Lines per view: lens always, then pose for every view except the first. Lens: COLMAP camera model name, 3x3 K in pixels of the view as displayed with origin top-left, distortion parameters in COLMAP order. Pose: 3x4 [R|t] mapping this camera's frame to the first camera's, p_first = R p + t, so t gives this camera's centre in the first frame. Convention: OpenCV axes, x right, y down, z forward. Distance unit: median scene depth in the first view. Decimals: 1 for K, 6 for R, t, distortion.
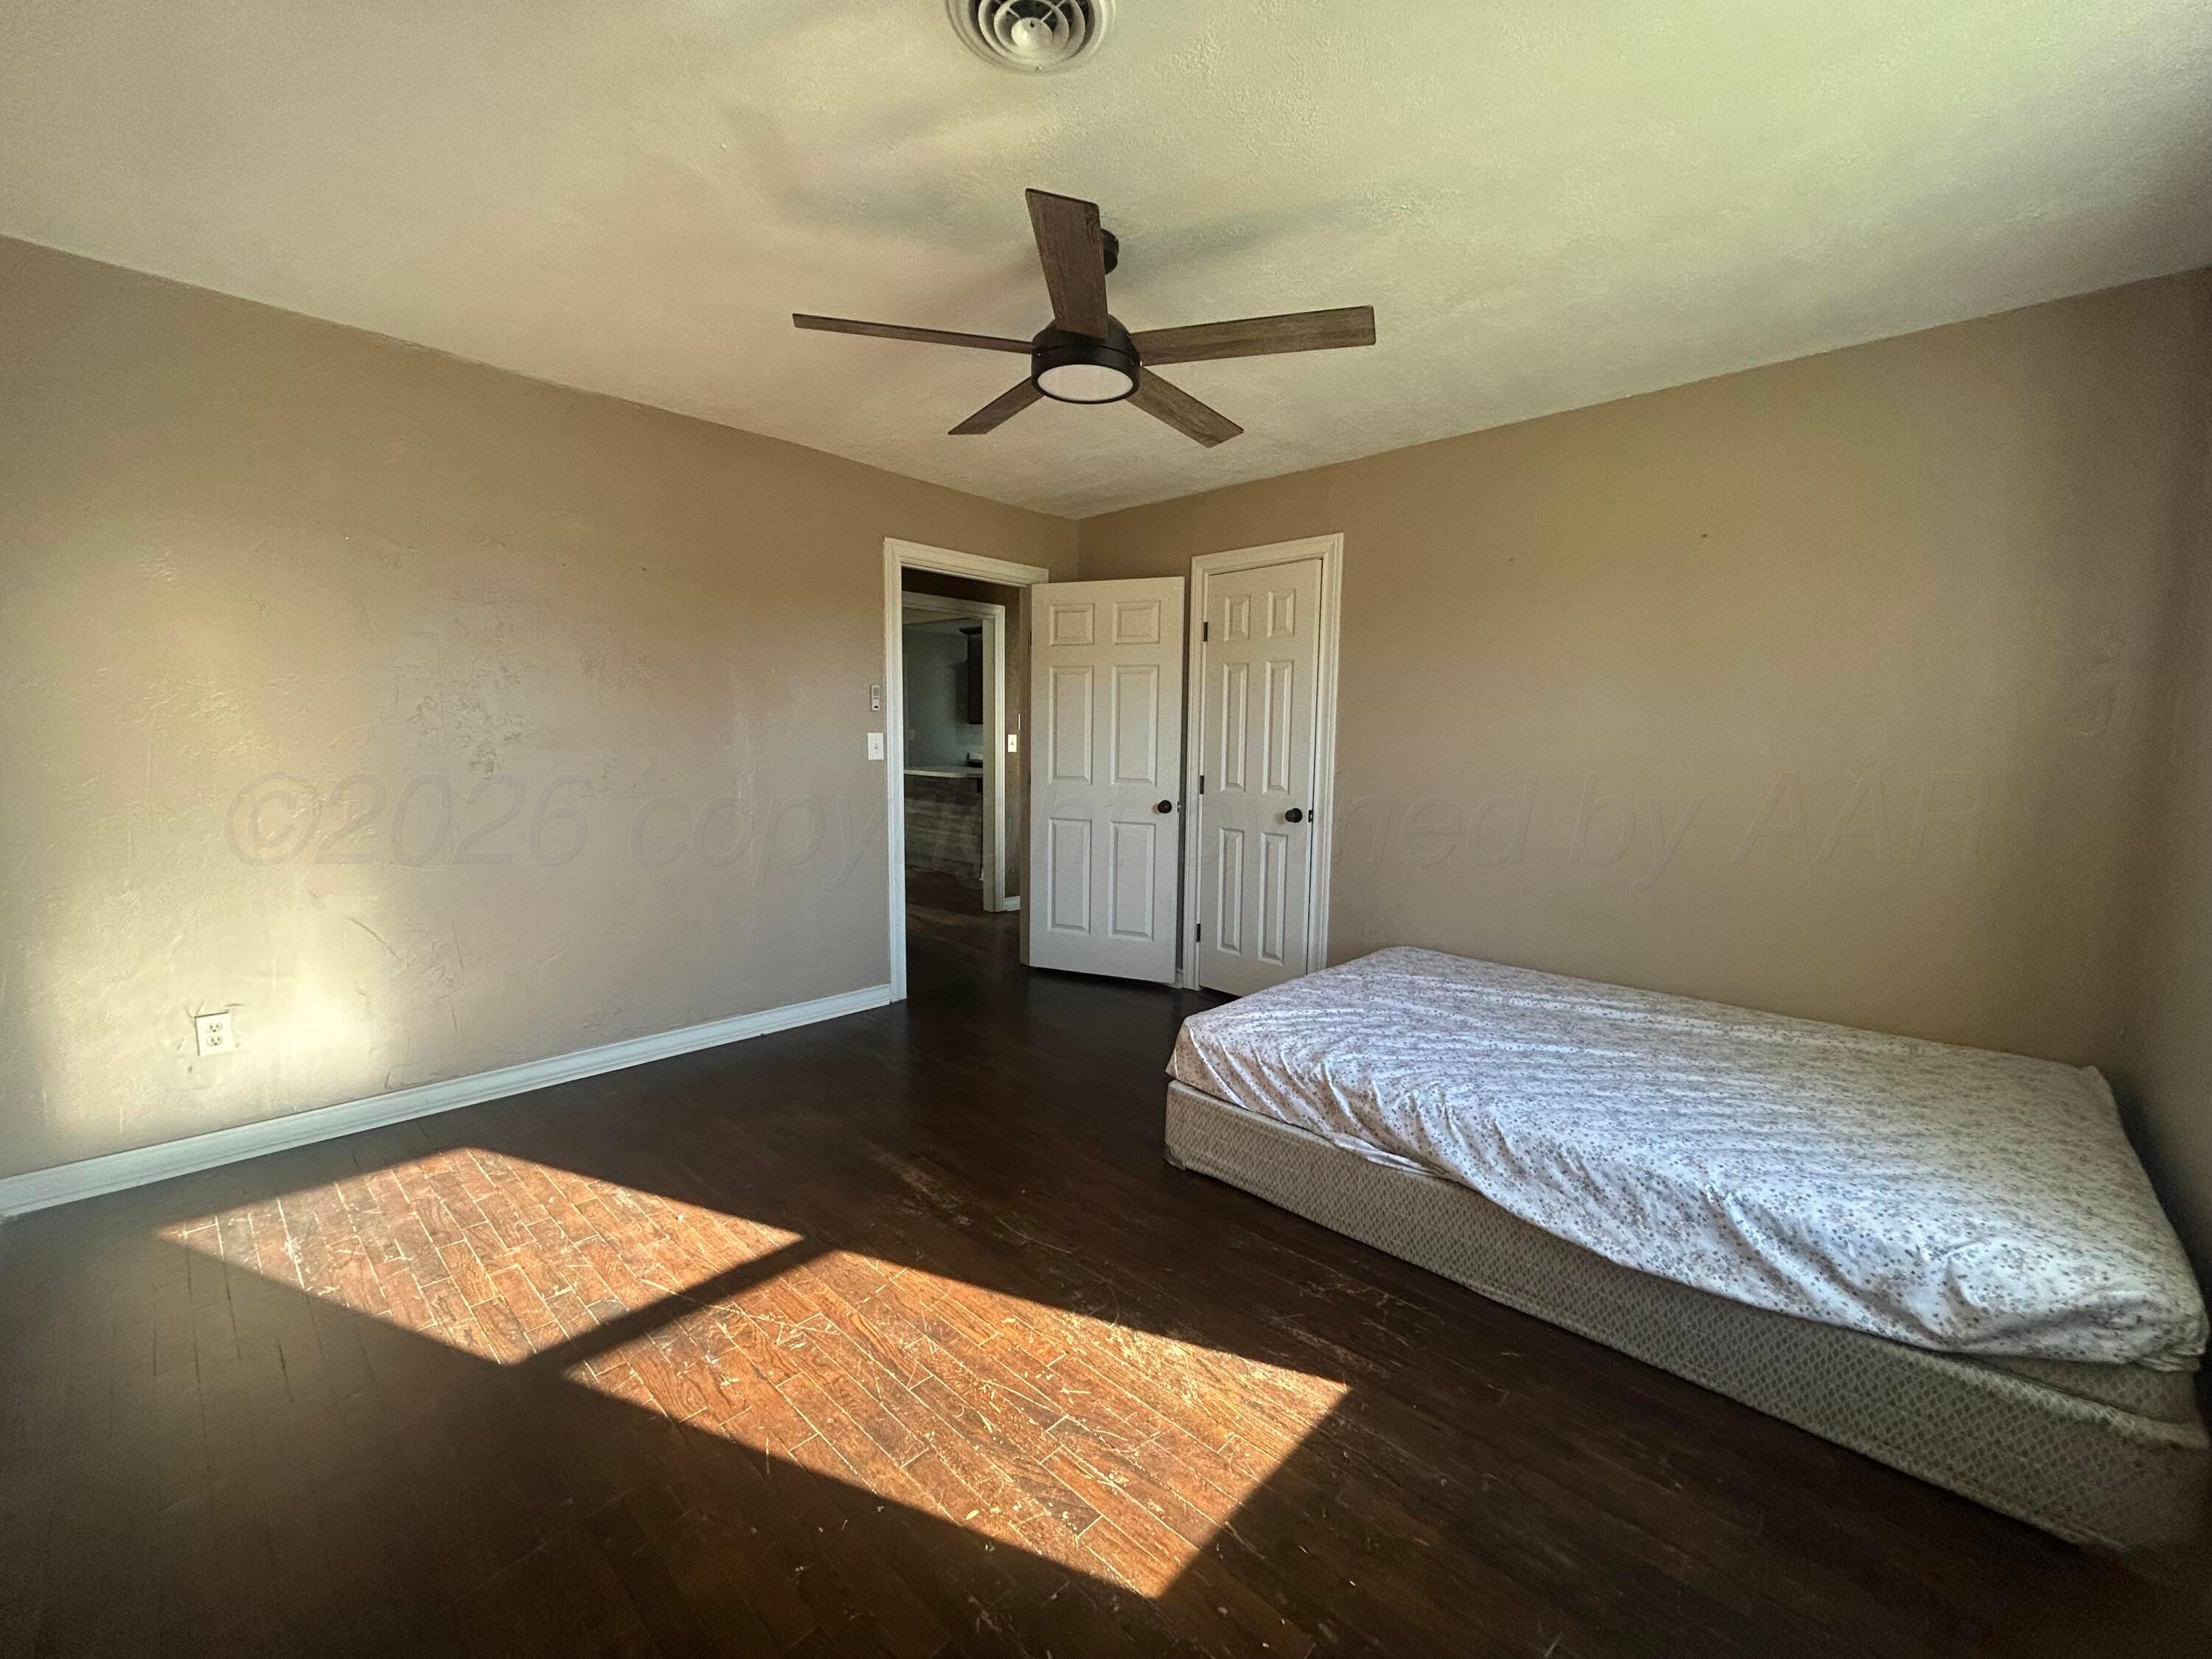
lens RADIAL K [[889.7, 0, 1105.5], [0, 889.7, 834.5], [0, 0, 1]] dist [-0.001926, -0.000111]
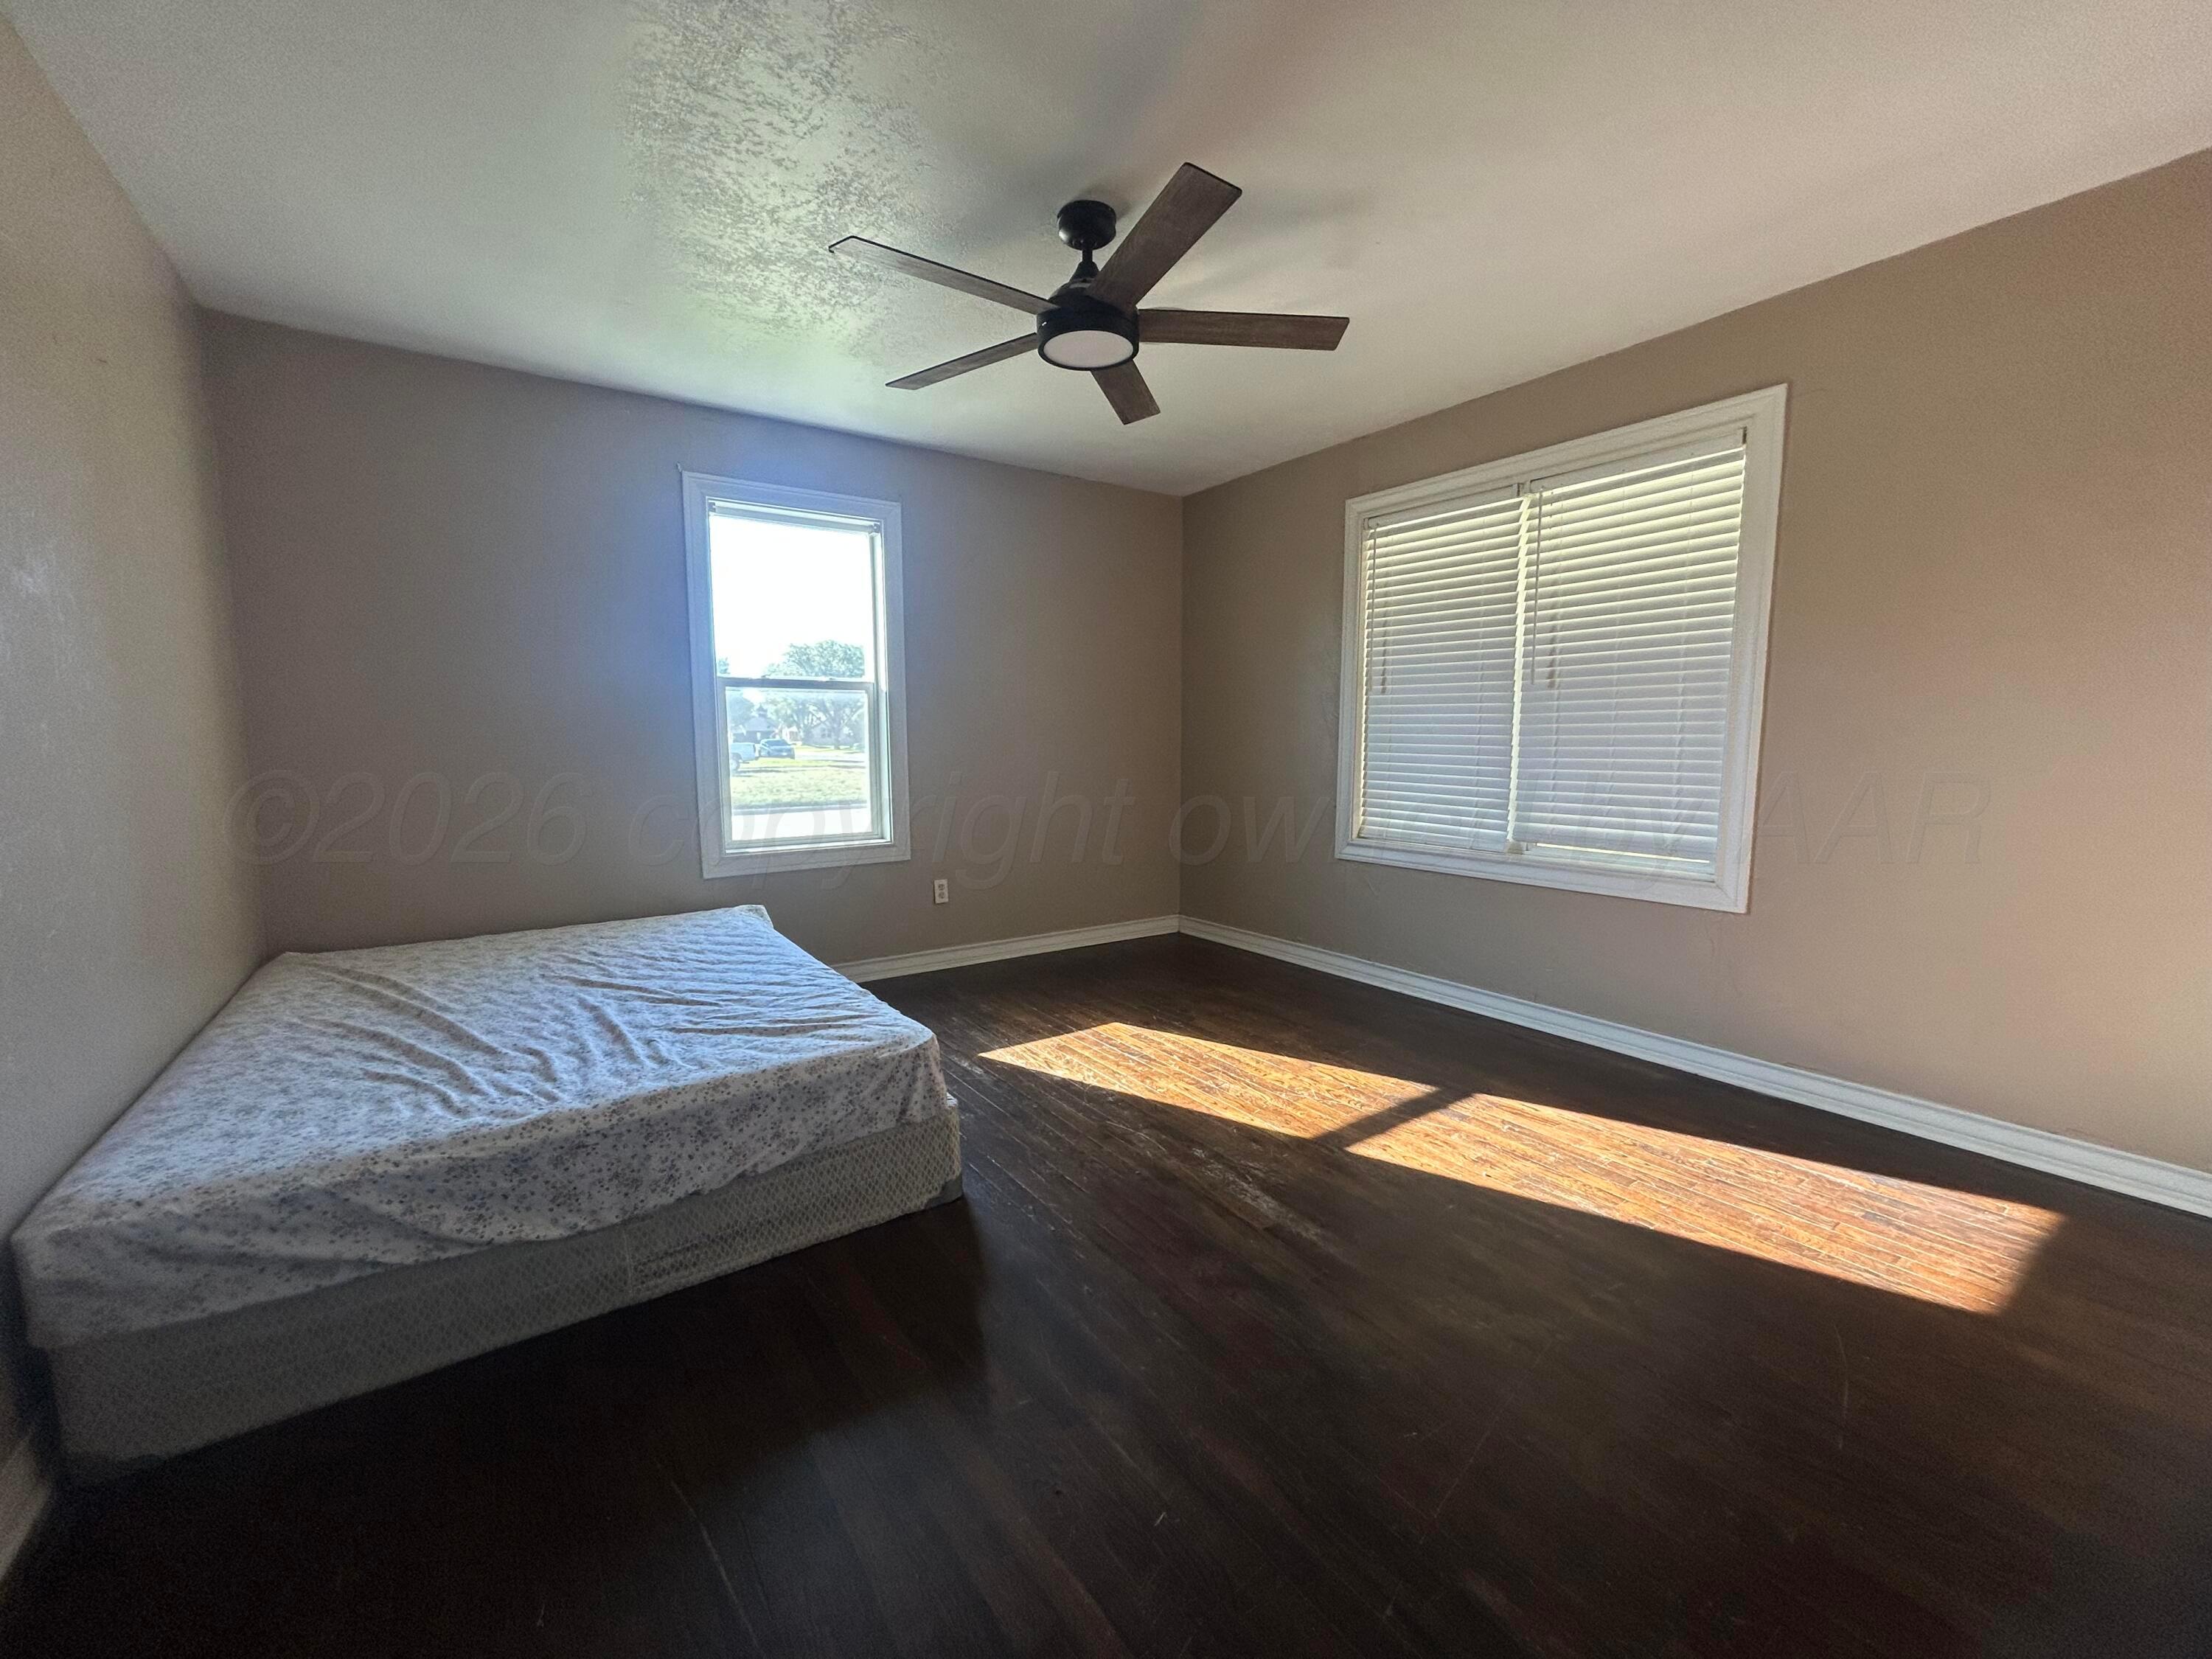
lens RADIAL K [[889.7, 0, 1112.3], [0, 889.7, 829.2], [0, 0, 1]] dist [-0.001926, -0.000111]
pose [[-0.979048, -0.030538, 0.201327, -0.311896], [0.011902, 0.978418, 0.206292, -0.182765], [-0.203282, 0.204366, -0.957555, 2.334723]]
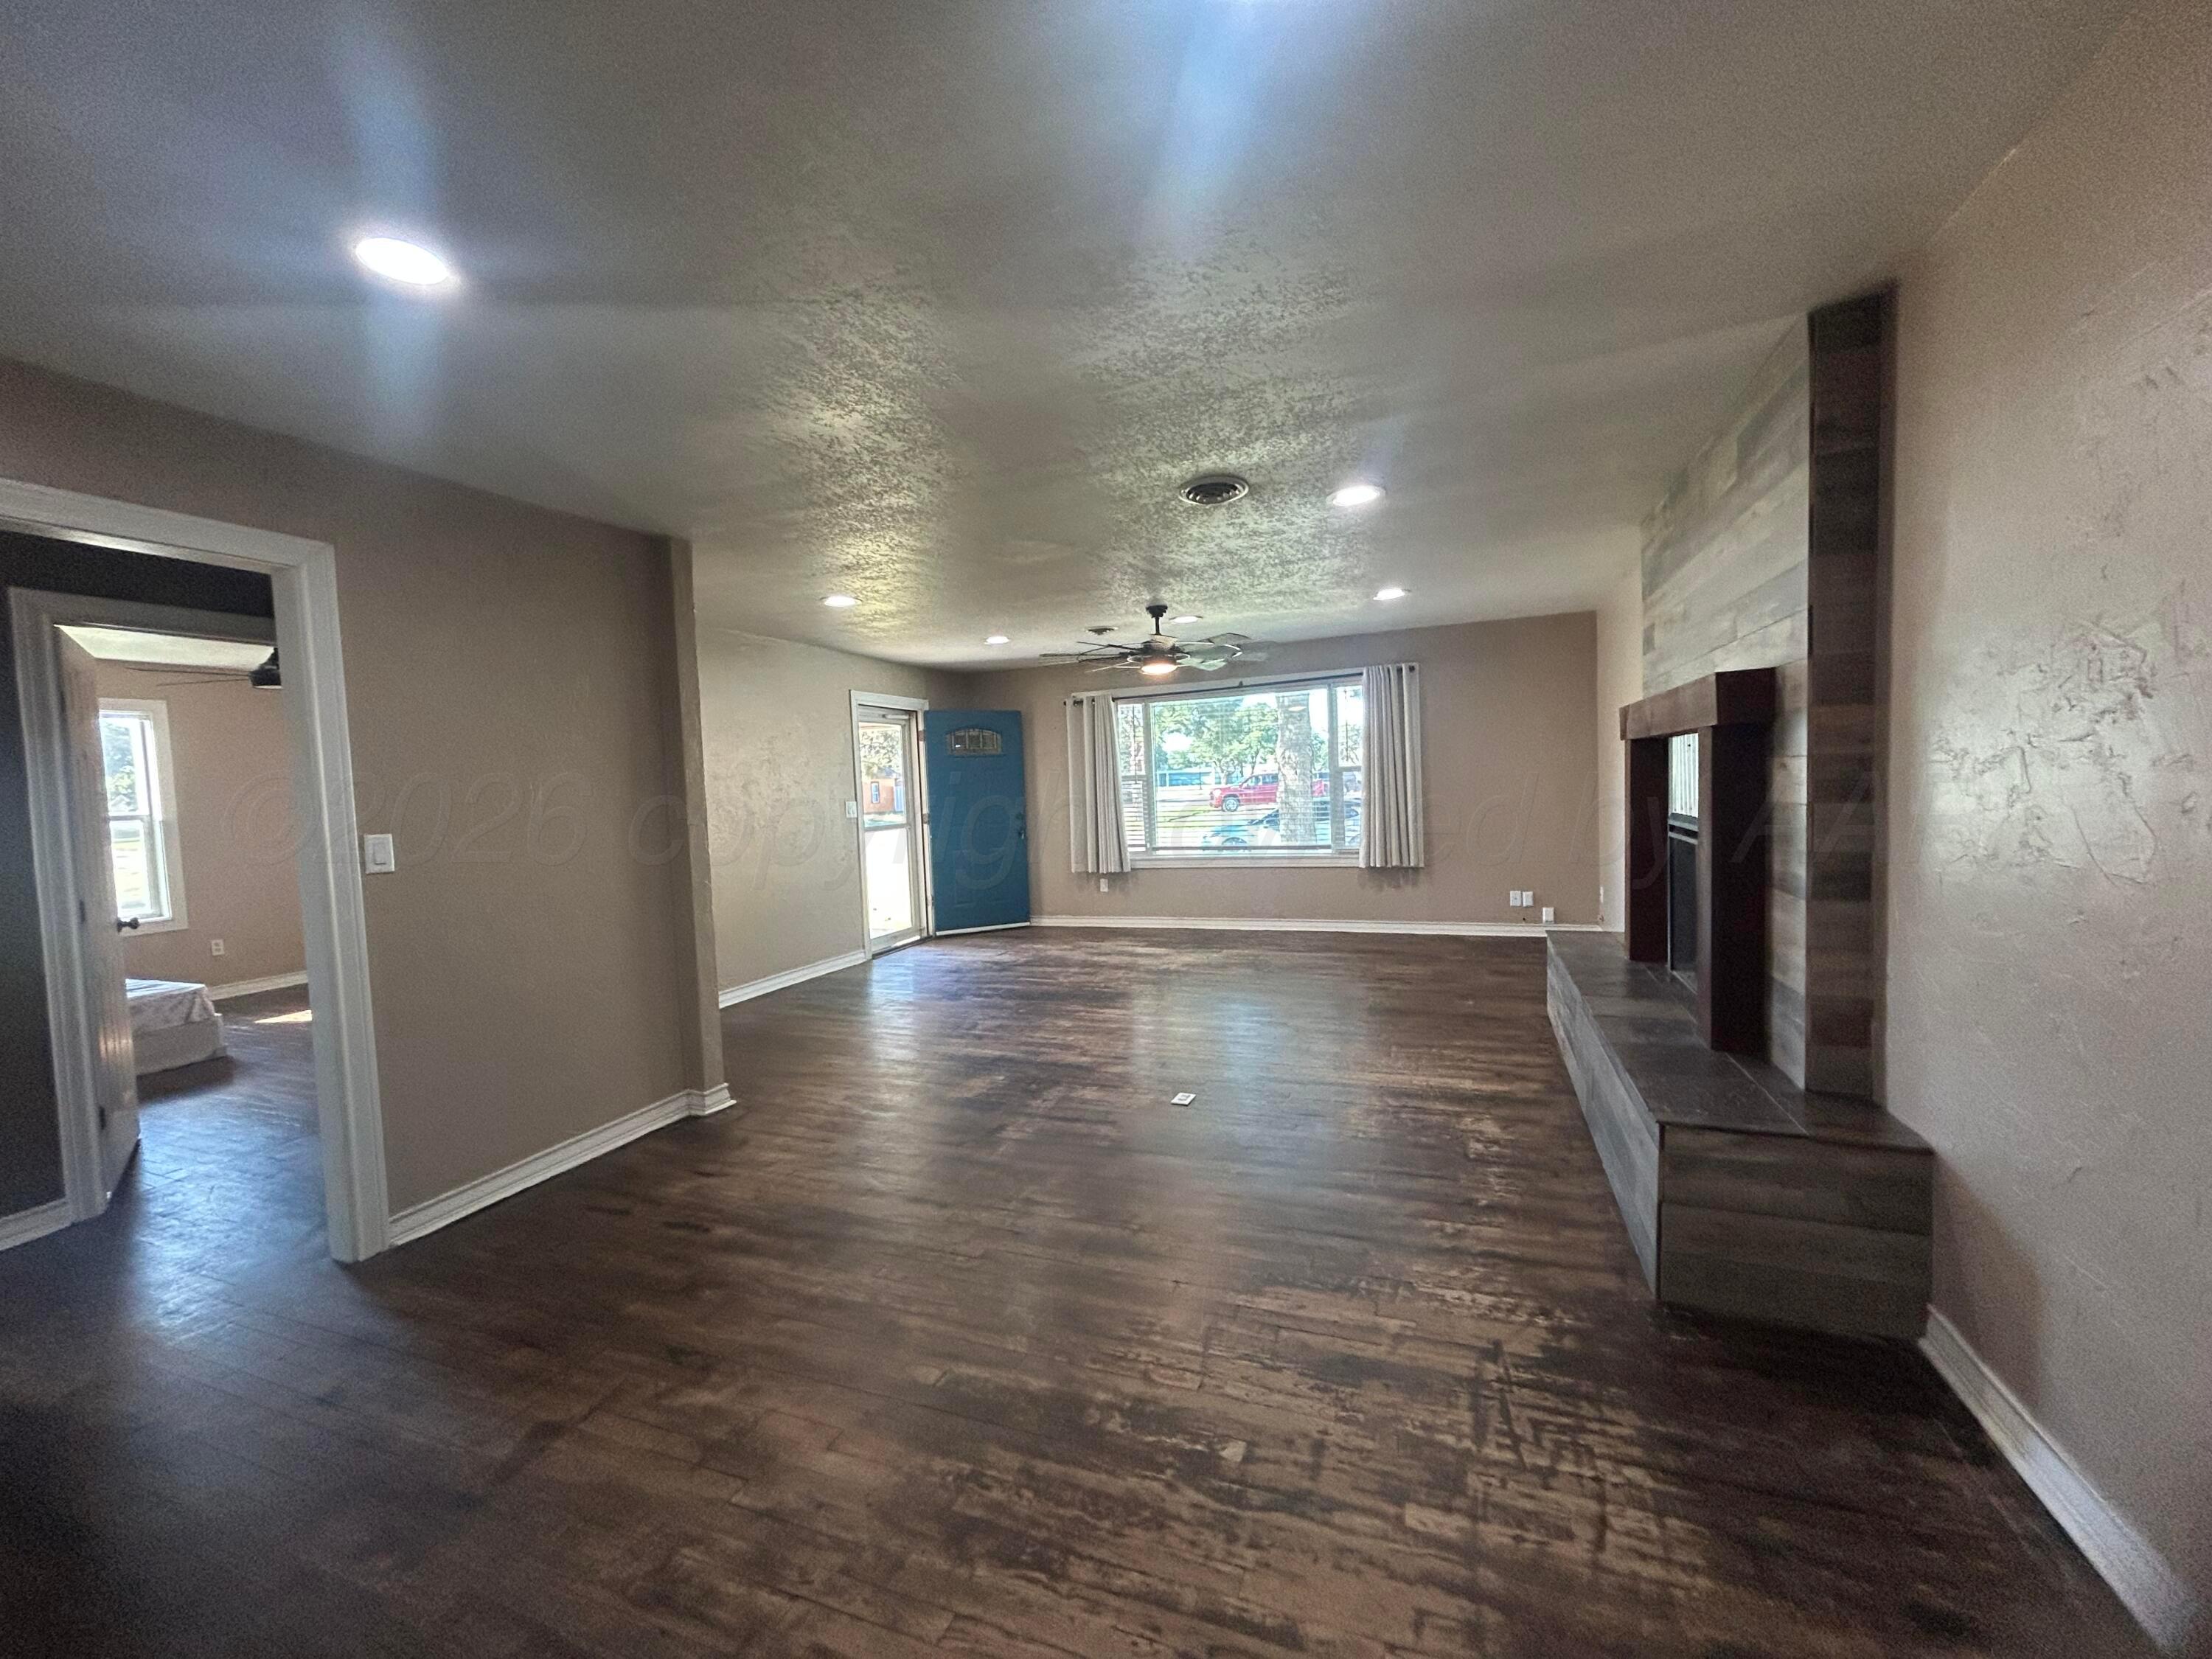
lens RADIAL K [[889.7, 0, 1108.1], [0, 889.7, 830.4], [0, 0, 1]] dist [-0.001926, -0.000111]
pose [[-0.929000, 0.045096, -0.367321, -1.775909], [-0.006451, 0.990424, 0.137909, -0.634323], [0.370023, 0.130487, -0.919813, 5.486590]]
